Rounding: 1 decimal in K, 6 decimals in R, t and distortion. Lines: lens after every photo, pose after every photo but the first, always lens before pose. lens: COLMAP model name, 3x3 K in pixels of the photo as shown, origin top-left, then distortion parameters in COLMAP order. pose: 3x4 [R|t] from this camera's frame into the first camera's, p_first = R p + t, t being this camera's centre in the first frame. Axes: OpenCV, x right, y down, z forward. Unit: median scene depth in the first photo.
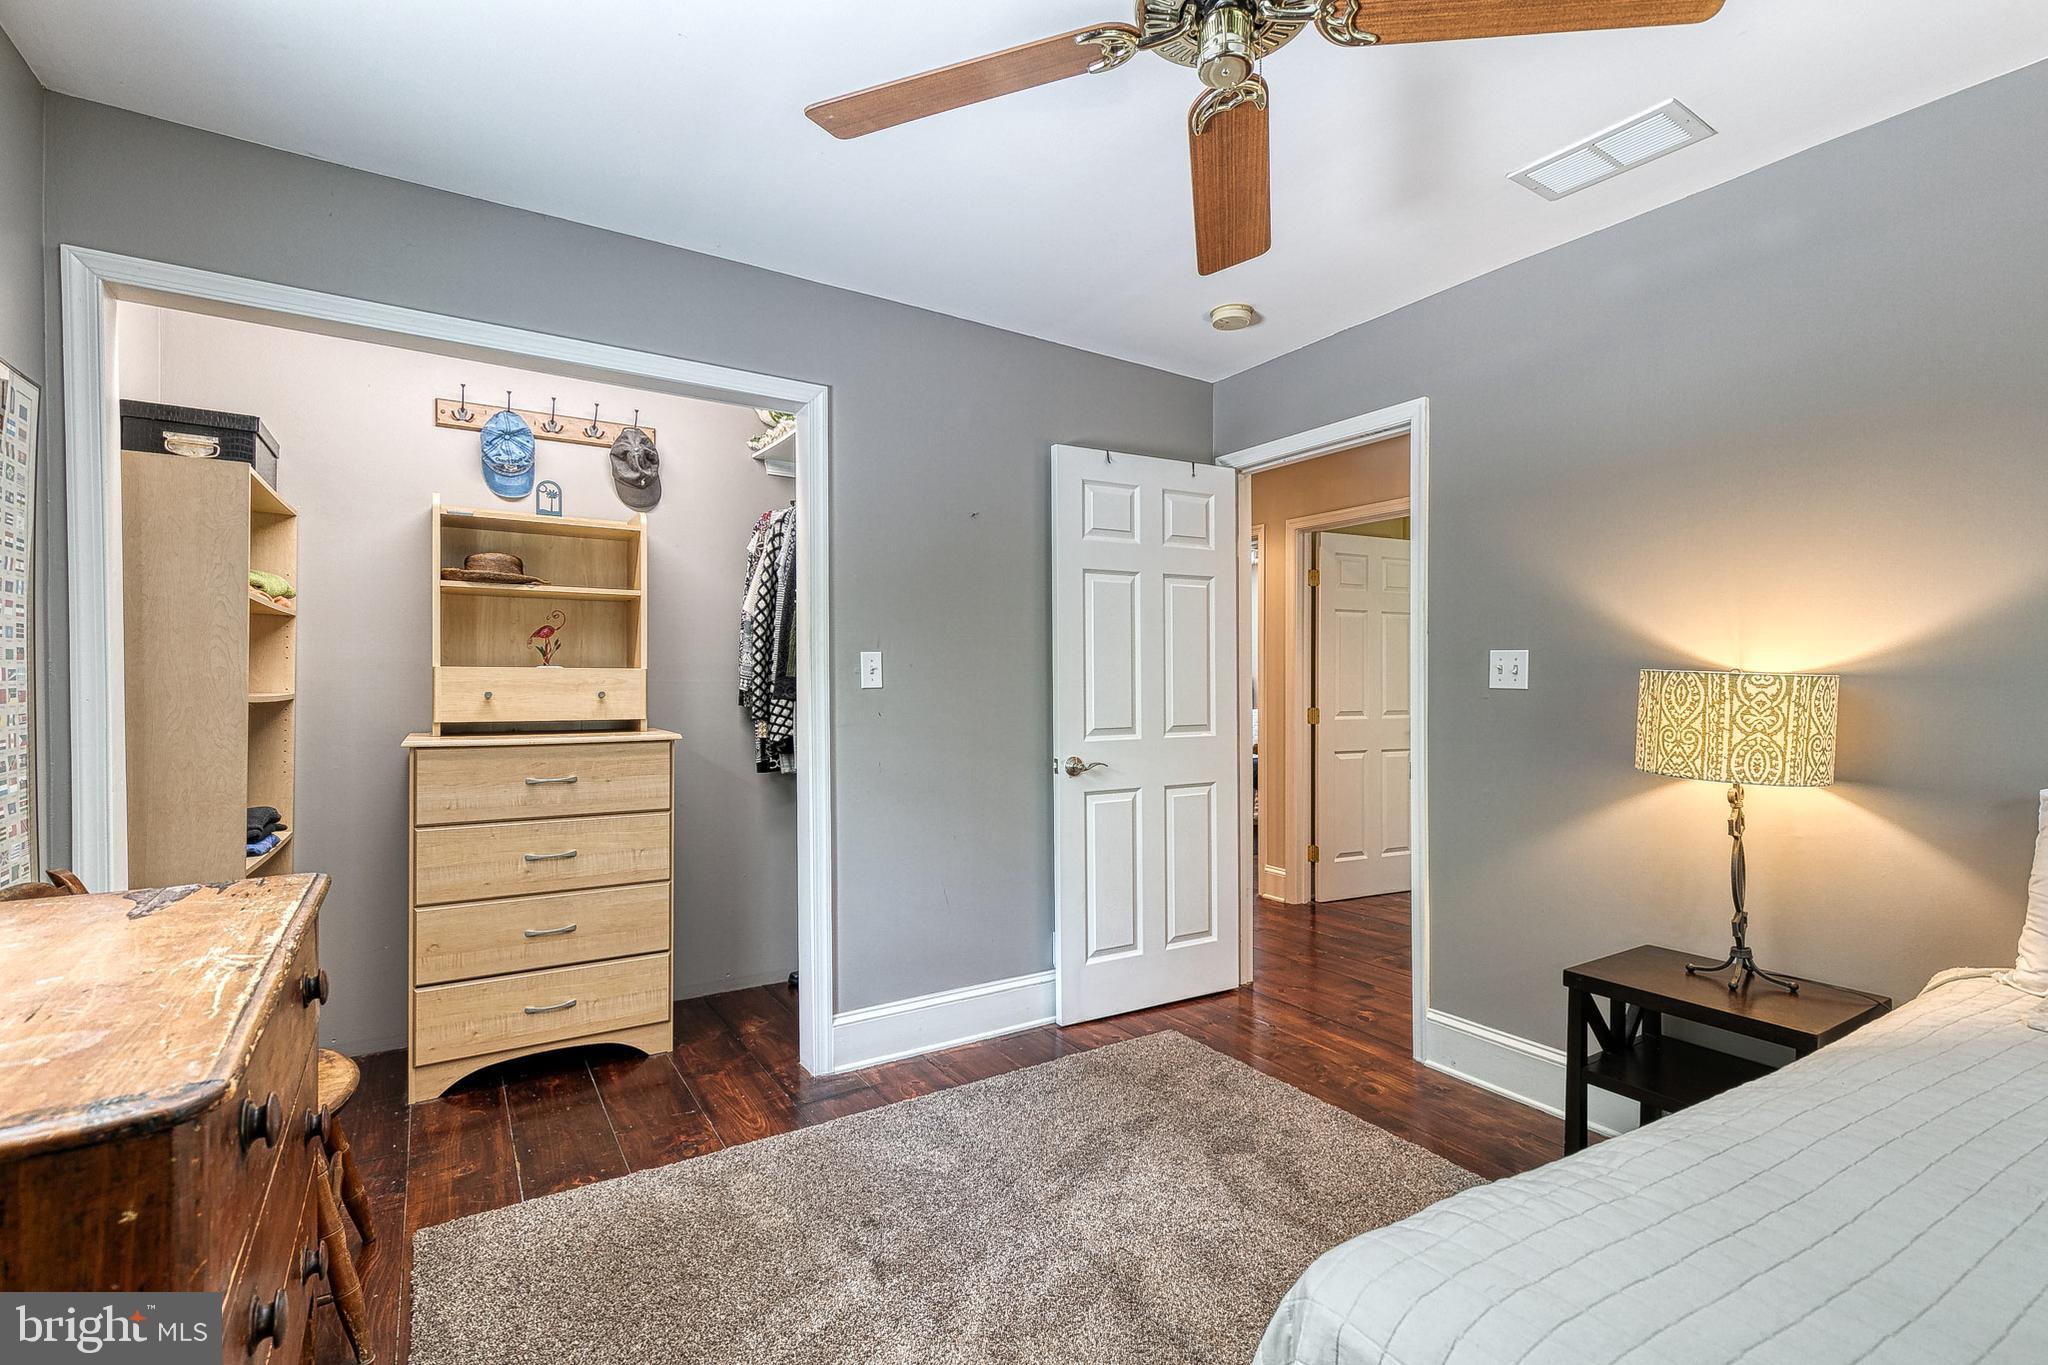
lens RADIAL K [[928.5, 0, 1014.7], [0, 928.5, 684.7], [0, 0, 1]] dist [0.013363, 0.001437]
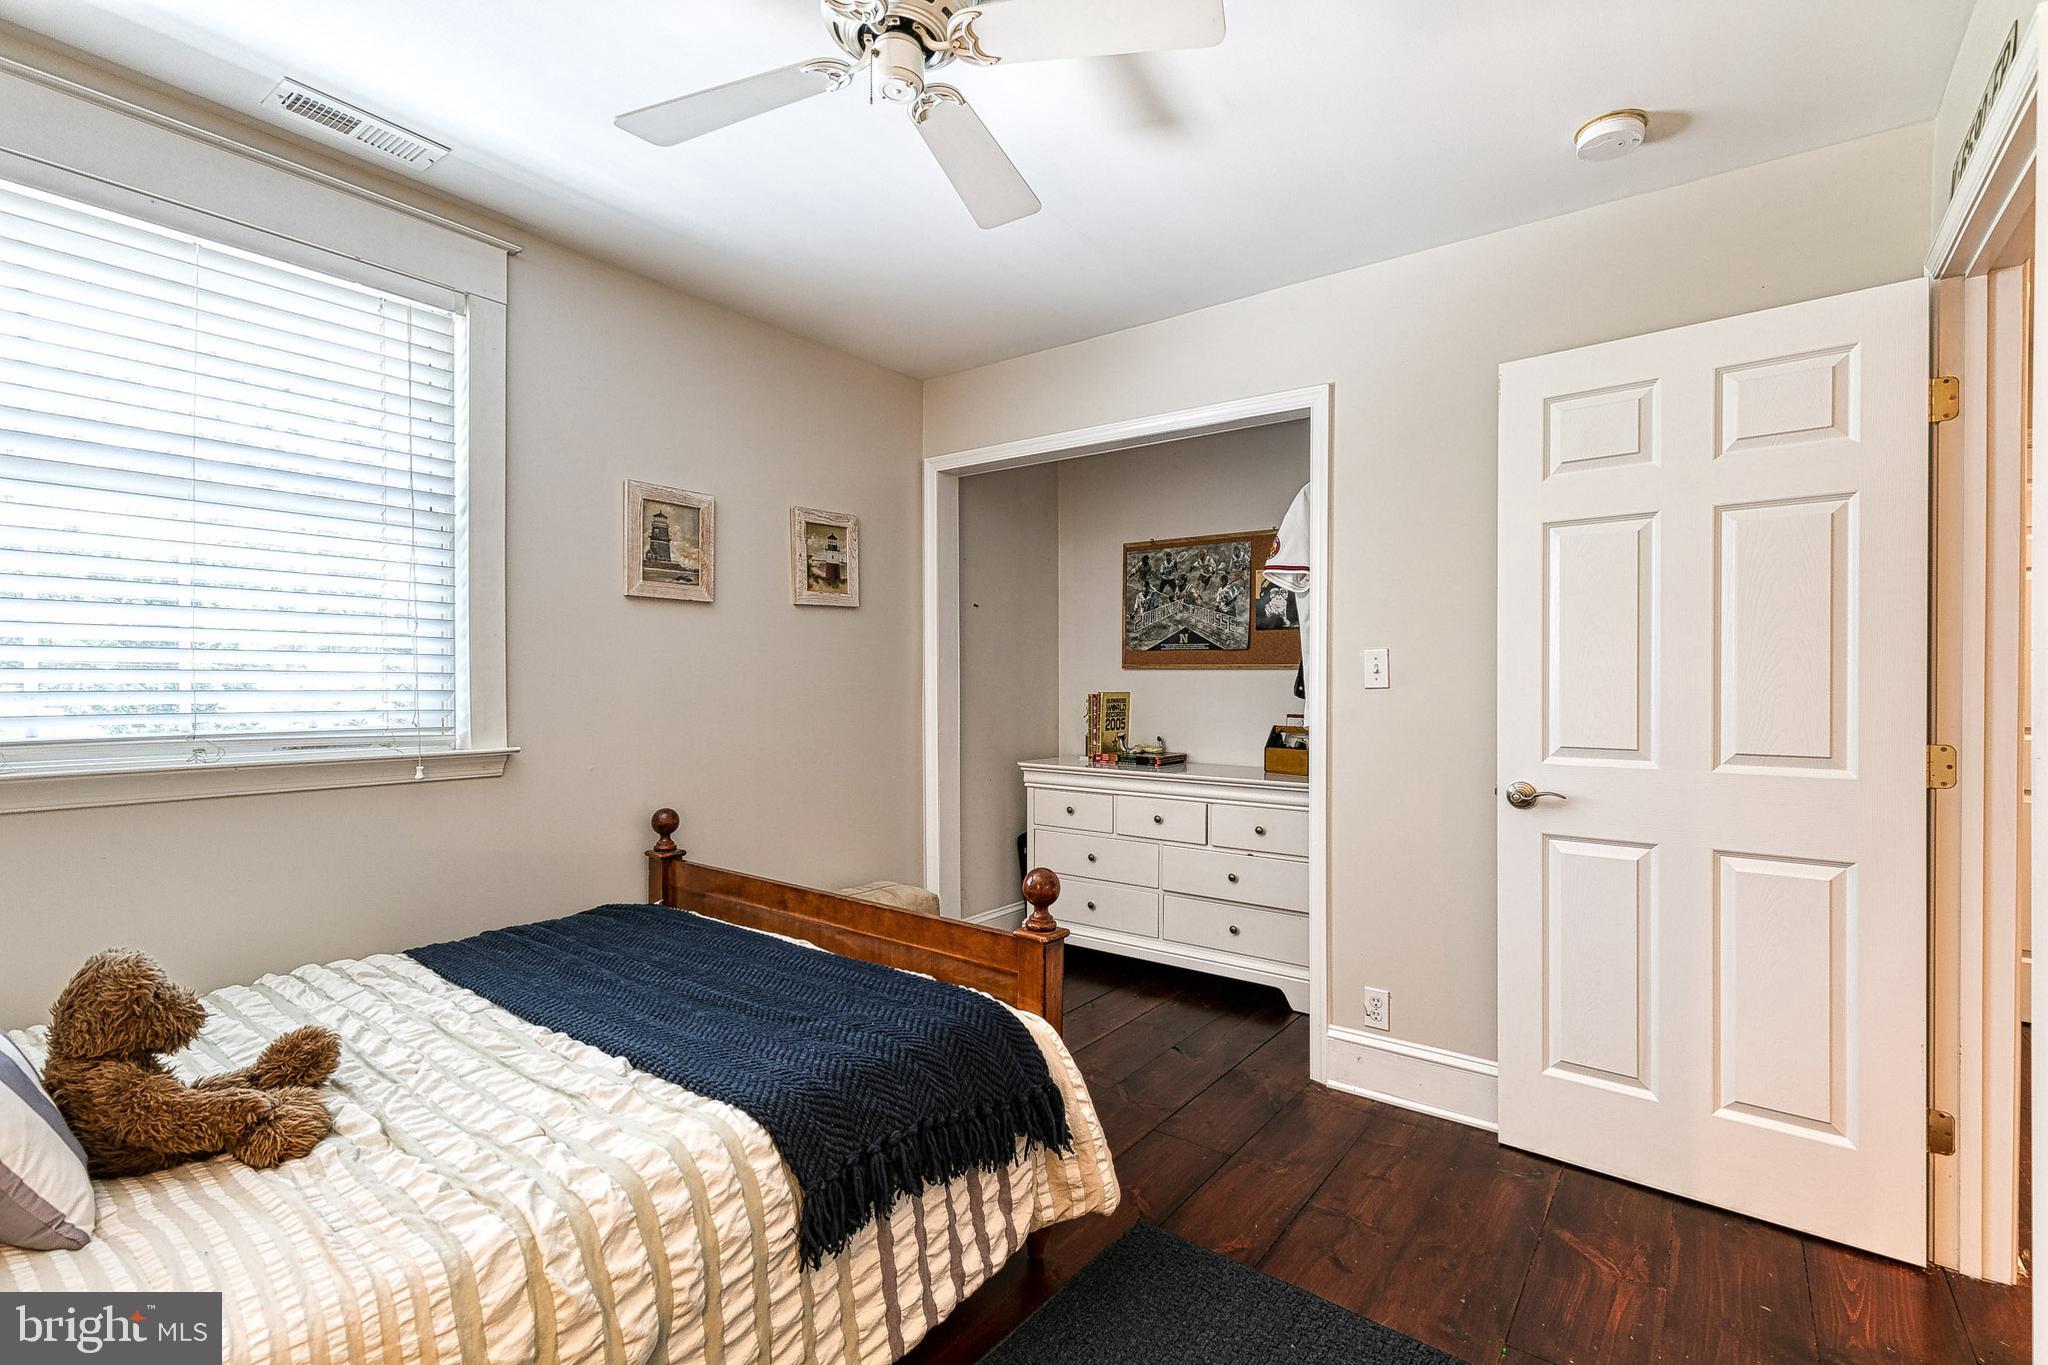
lens RADIAL K [[928.5, 0, 1018.4], [0, 928.5, 683.4], [0, 0, 1]] dist [0.013363, 0.001437]
pose [[0.350724, 0.004833, -0.936466, 0.607930], [-0.000272, 0.999987, 0.005059, -0.004415], [0.936479, -0.001520, 0.350721, 0.365622]]
